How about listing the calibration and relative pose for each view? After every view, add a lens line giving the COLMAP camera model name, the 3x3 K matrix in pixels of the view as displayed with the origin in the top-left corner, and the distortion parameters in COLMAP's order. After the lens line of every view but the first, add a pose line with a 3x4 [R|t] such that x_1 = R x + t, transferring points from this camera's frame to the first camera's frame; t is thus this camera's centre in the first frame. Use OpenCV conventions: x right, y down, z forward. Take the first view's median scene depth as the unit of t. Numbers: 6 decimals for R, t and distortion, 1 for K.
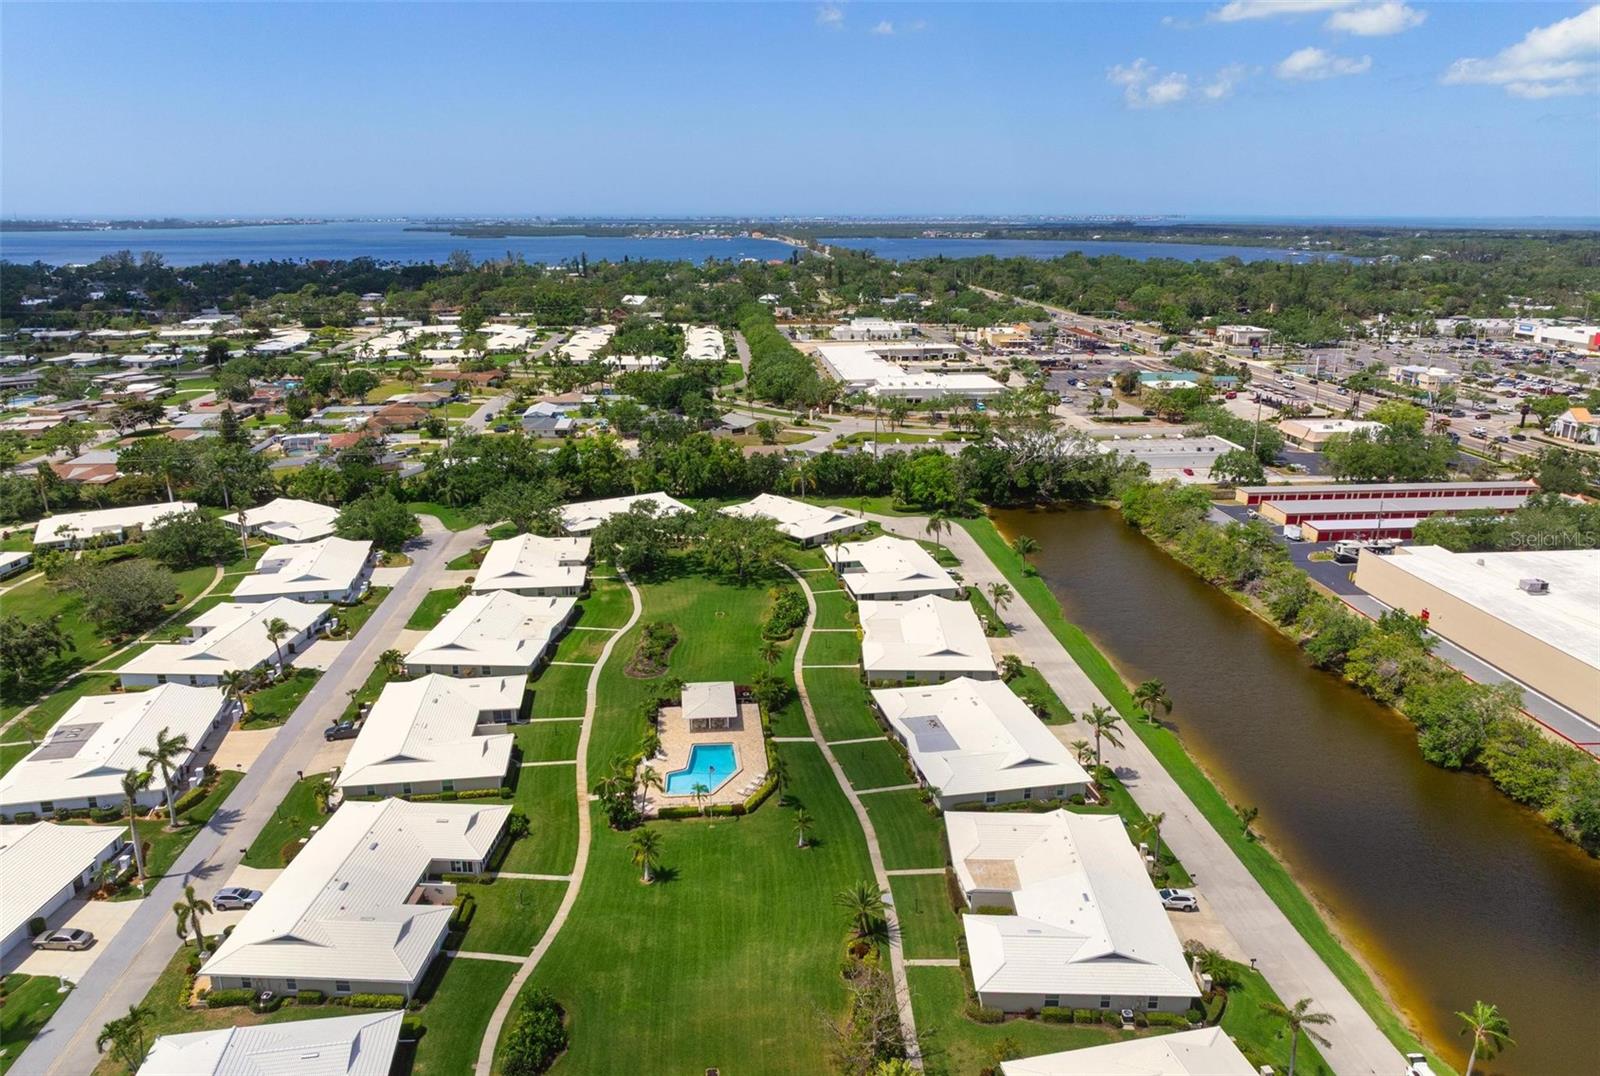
lens RADIAL K [[1102.4, 0, 800.0], [0, 1102.4, 538.0], [0, 0, 1]] dist [-0.001996, 0.001716]
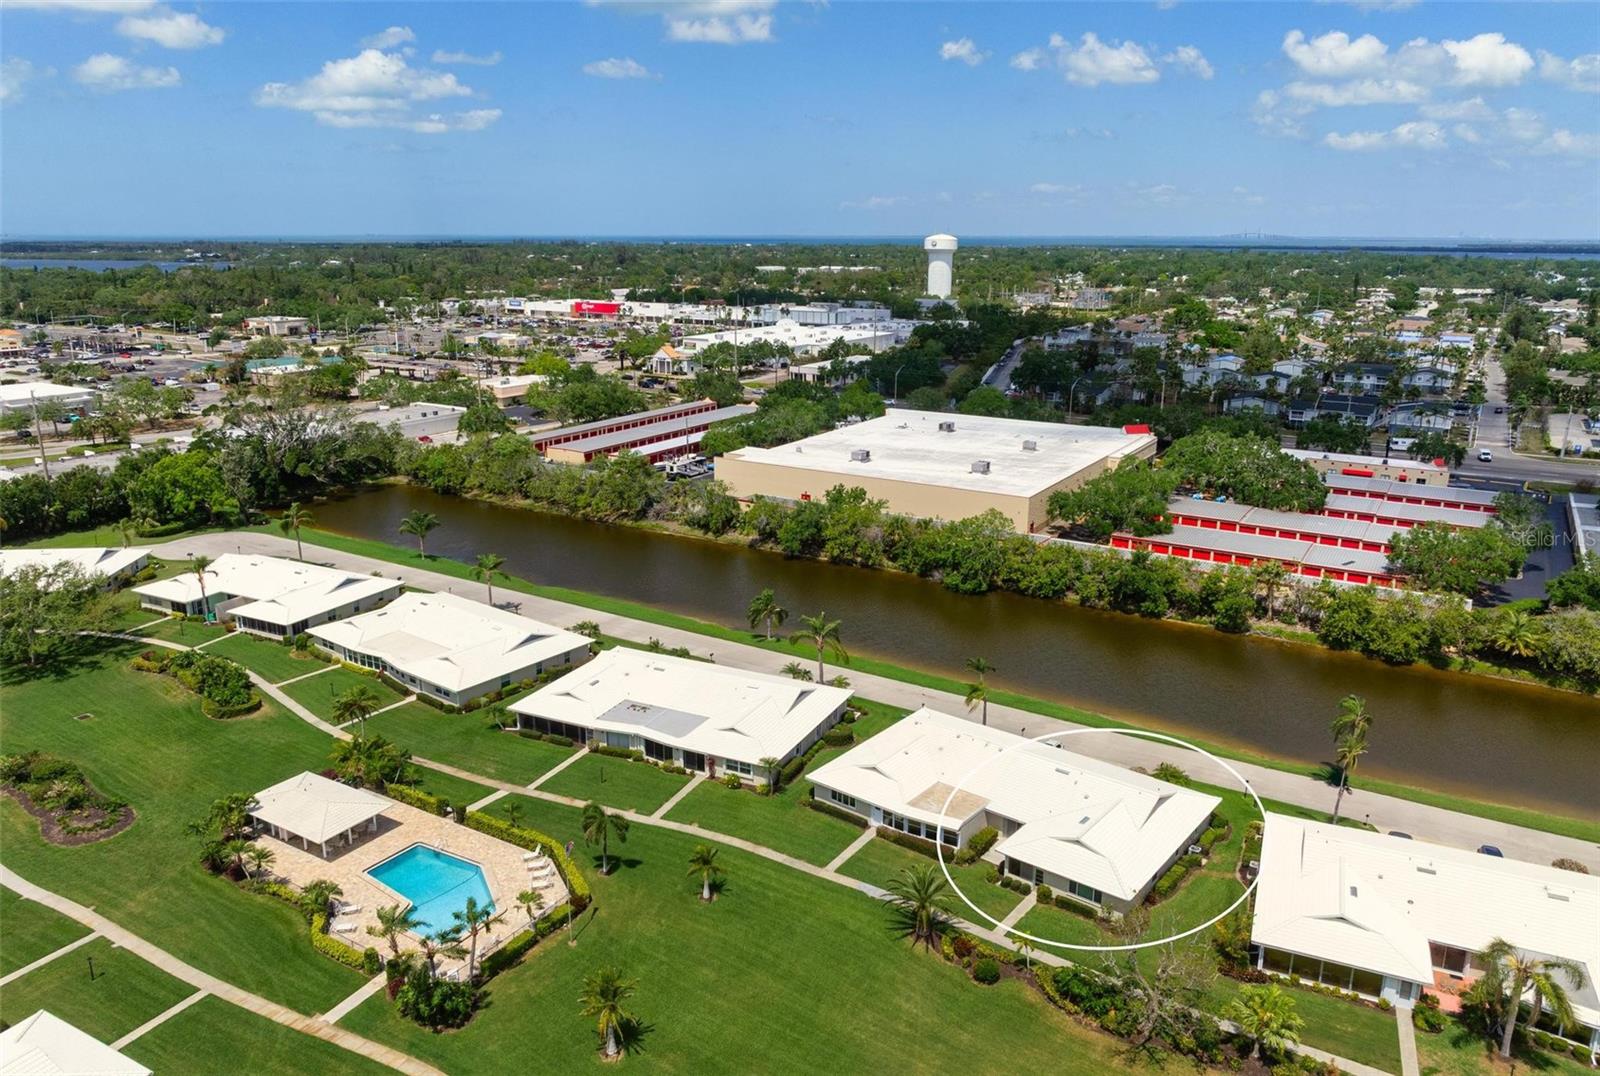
lens RADIAL K [[1110.3, 0, 800.0], [0, 1110.3, 538.0], [0, 0, 1]] dist [0.000368, -0.000365]
pose [[0.599376, -0.210843, 0.772201, -0.287694], [0.223466, 0.970407, 0.091509, 0.005822], [-0.768643, 0.117712, 0.628754, 0.308946]]
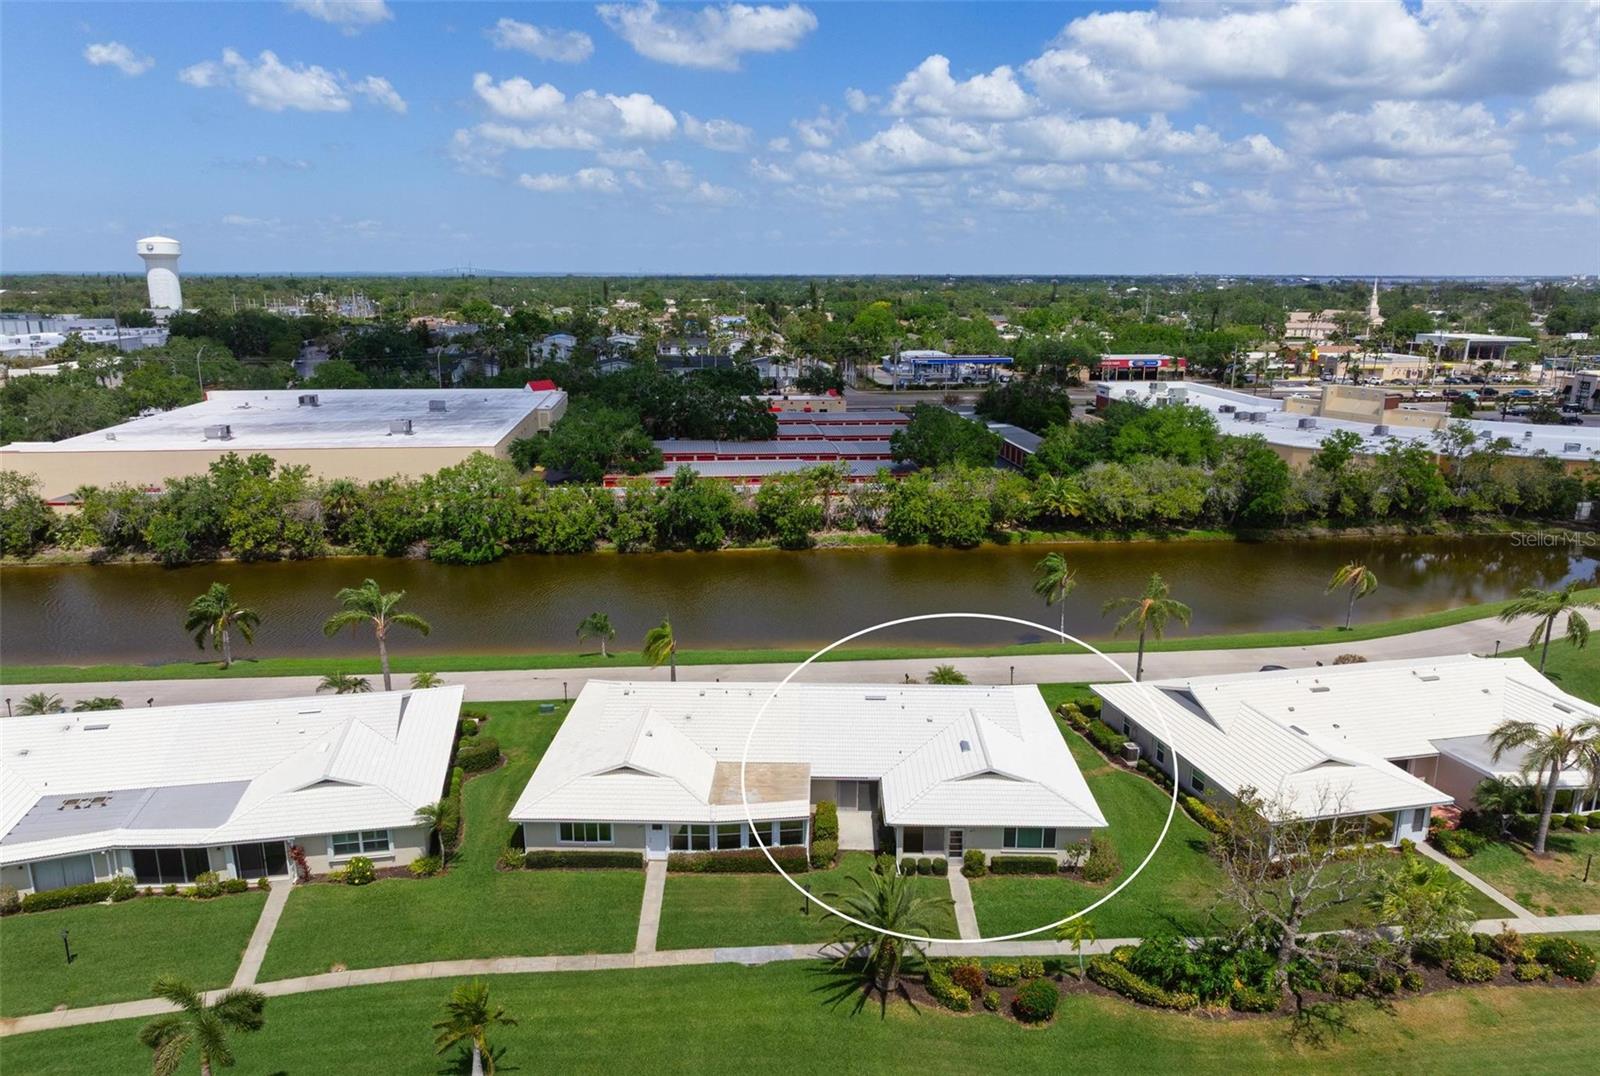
lens RADIAL K [[1110.3, 0, 800.0], [0, 1110.3, 538.0], [0, 0, 1]] dist [0.000368, -0.000365]
pose [[-0.017548, -0.233374, 0.972229, -0.183626], [0.275728, 0.933543, 0.229064, 0.045116], [-0.961075, 0.272091, 0.047966, 0.532078]]
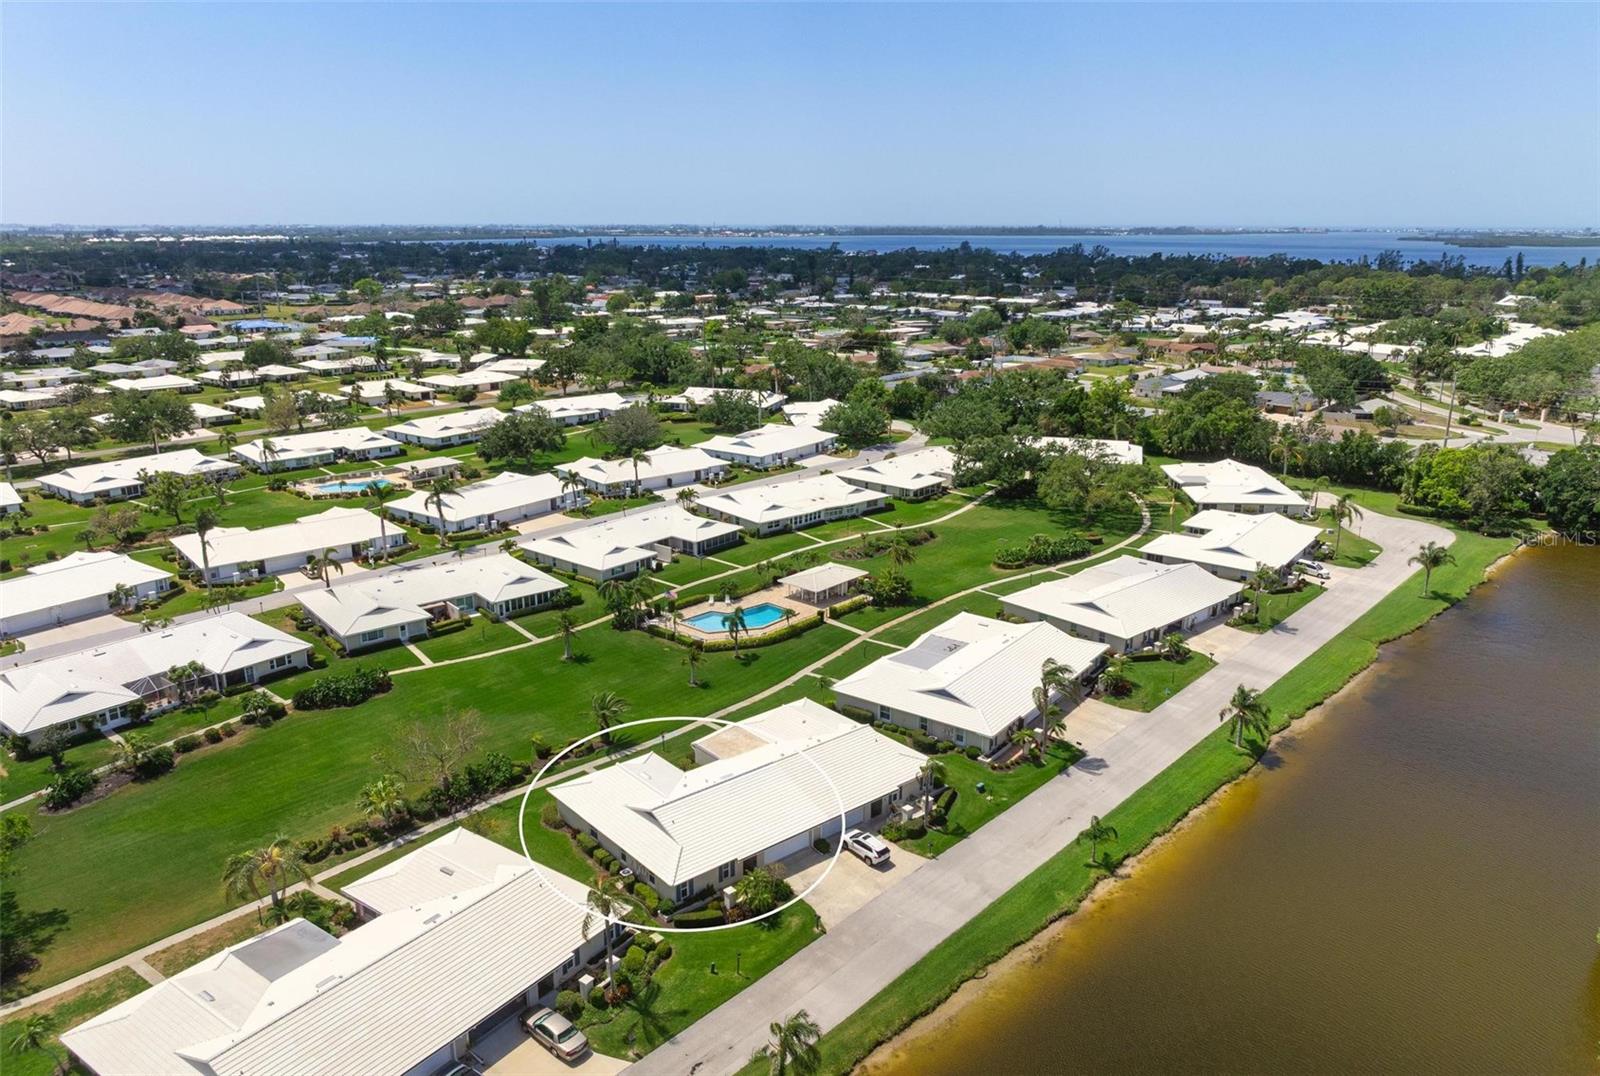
lens RADIAL K [[1110.3, 0, 800.0], [0, 1110.3, 538.0], [0, 0, 1]] dist [0.000368, -0.000365]
pose [[0.679073, 0.204892, -0.704896, 0.481398], [-0.211916, 0.974091, 0.078985, 0.029122], [0.702816, 0.095742, 0.704899, 0.210099]]
